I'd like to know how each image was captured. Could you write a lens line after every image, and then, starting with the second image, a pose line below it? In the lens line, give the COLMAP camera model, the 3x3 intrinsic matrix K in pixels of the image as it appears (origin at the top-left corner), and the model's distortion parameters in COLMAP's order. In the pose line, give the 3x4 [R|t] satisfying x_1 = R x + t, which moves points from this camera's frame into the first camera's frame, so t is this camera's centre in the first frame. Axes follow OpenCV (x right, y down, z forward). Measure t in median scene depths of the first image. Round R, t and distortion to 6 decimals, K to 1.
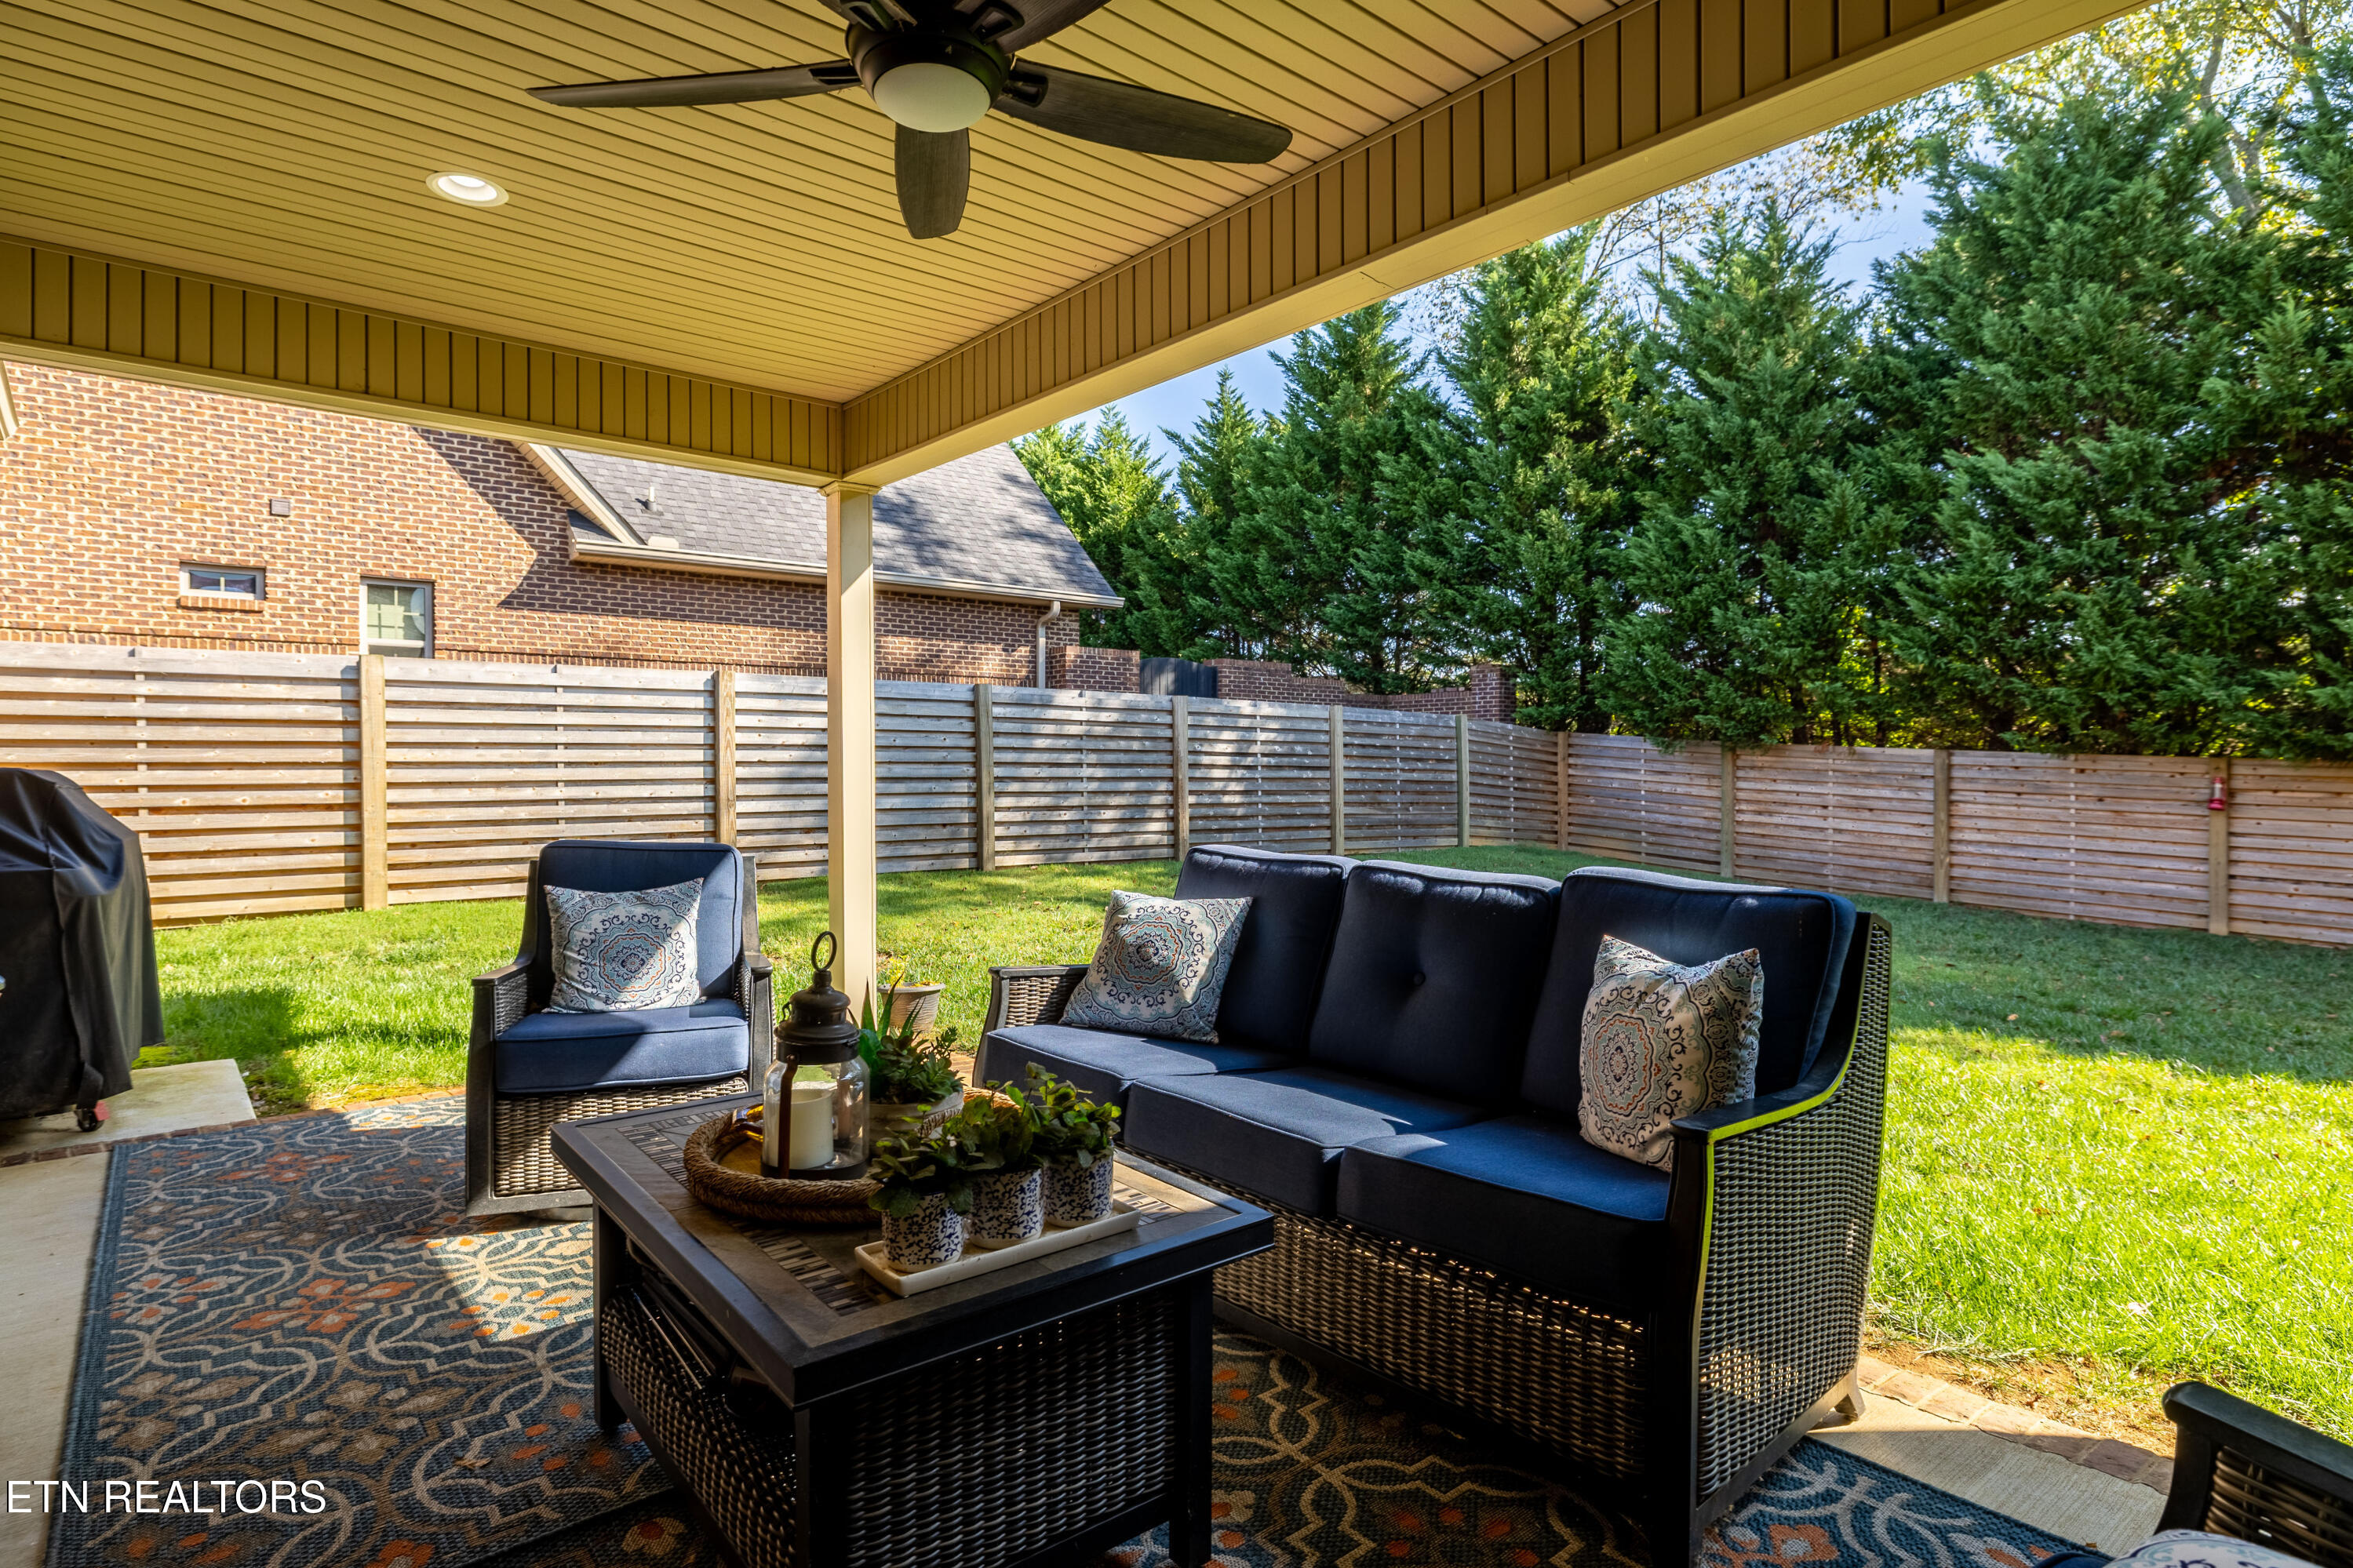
lens RADIAL K [[1234.7, 0, 1174.3], [0, 1234.7, 775.6], [0, 0, 1]] dist [-0.004731, 0.000494]
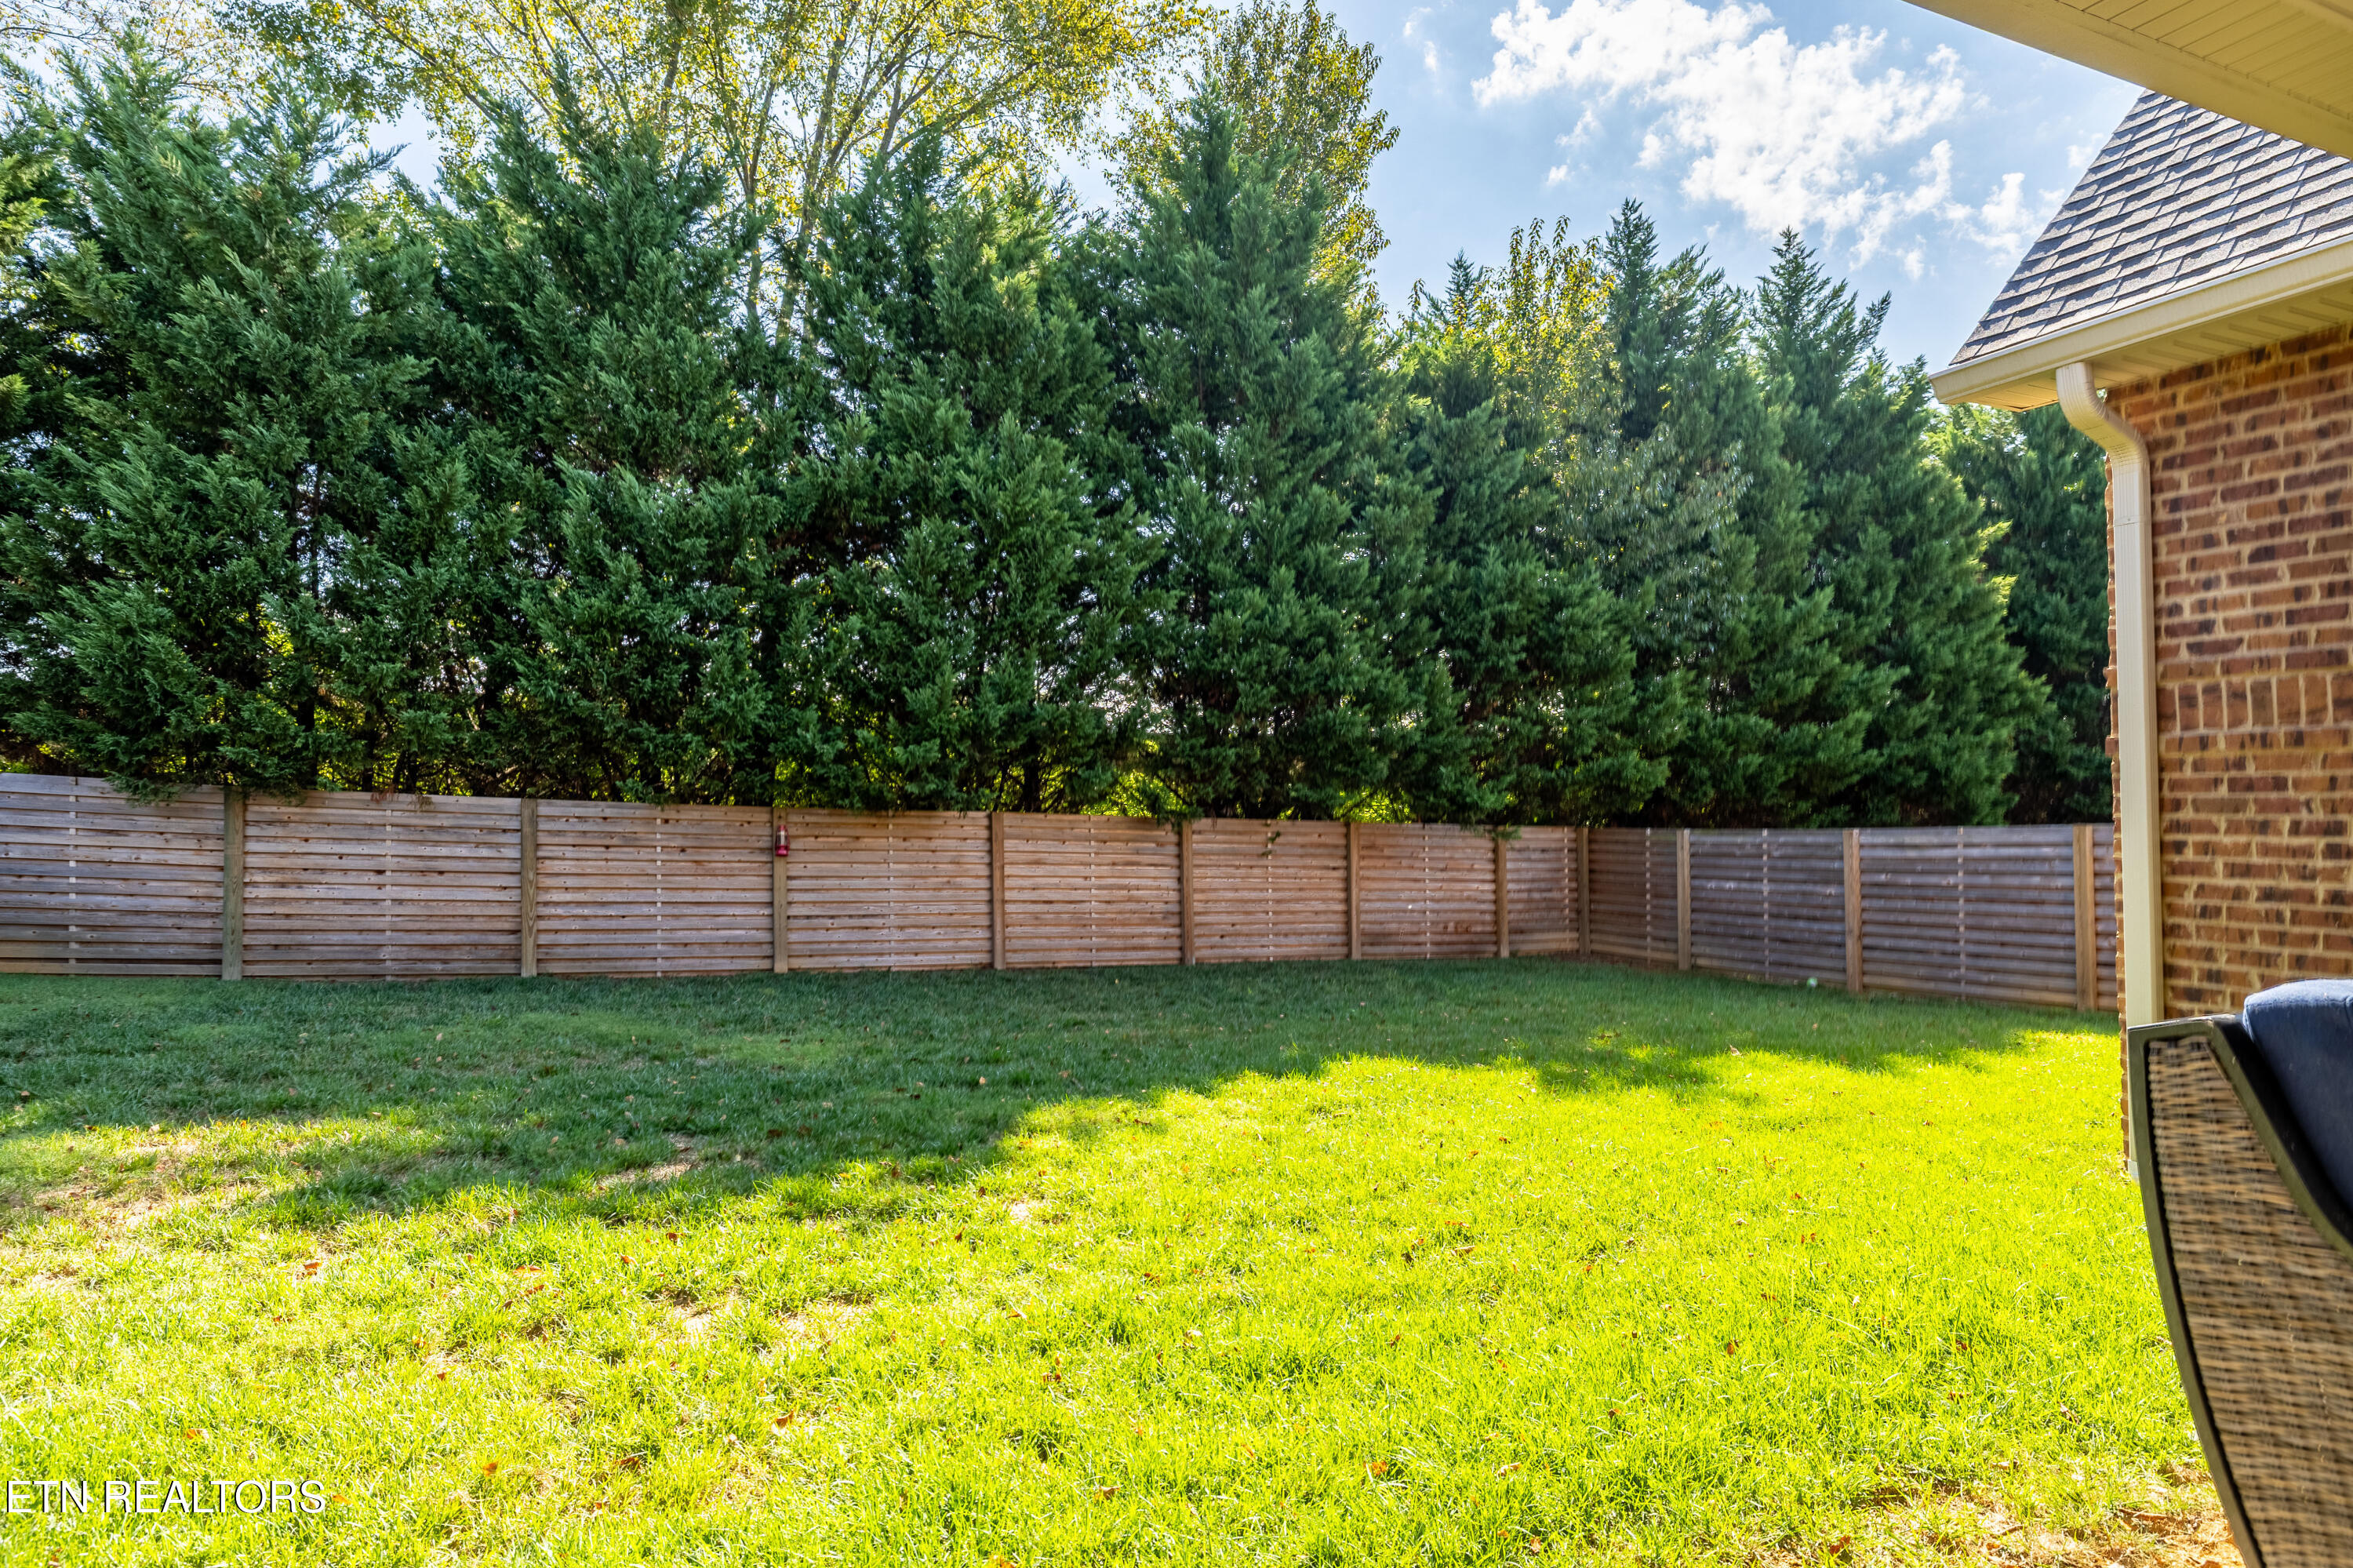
lens RADIAL K [[1264.6, 0, 1170.6], [0, 1264.6, 791.6], [0, 0, 1]] dist [-0.006718, 0.001481]
pose [[0.247090, 0.013061, 0.968904, -0.119760], [0.015722, 0.999723, -0.017486, -0.003225], [-0.968865, 0.019553, 0.246817, 0.349540]]
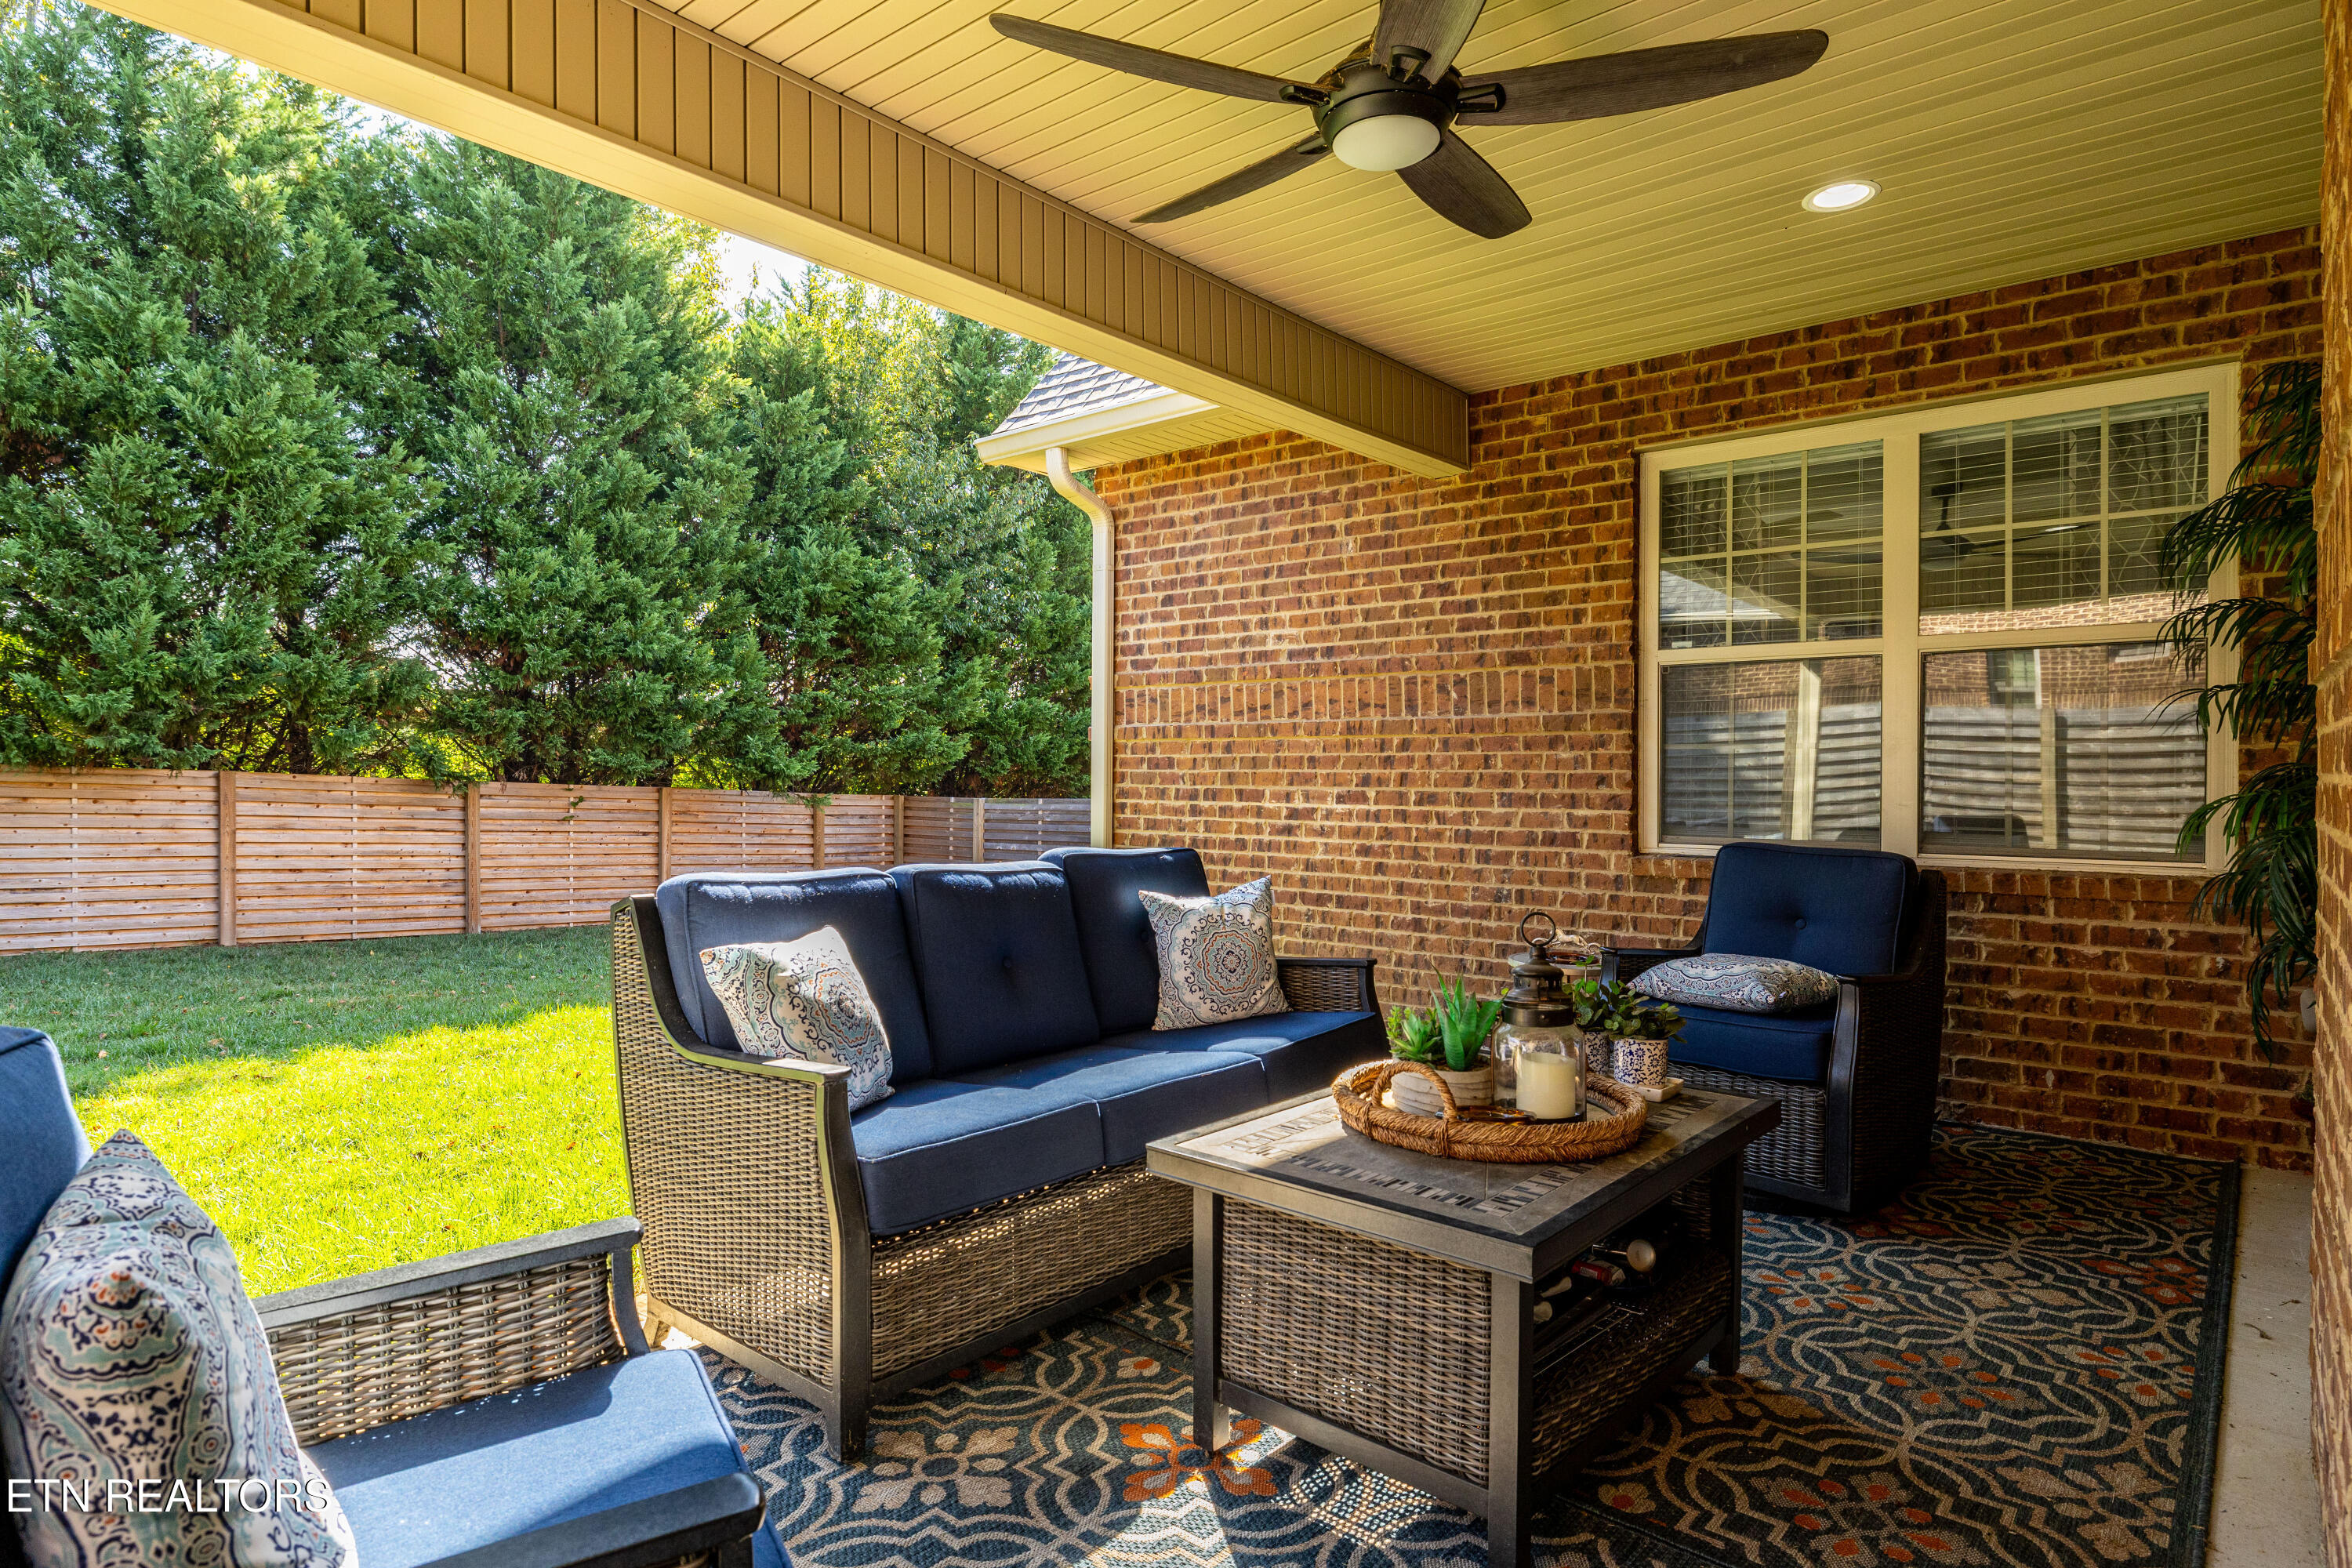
lens RADIAL K [[1264.0, 0, 1173.3], [0, 1264.0, 786.2], [0, 0, 1]] dist [-0.006718, 0.001481]
pose [[-0.187294, -0.004856, 0.982292, -0.199058], [0.000730, 0.999987, 0.005083, 0.000007], [-0.982304, 0.001669, -0.187288, 0.224491]]
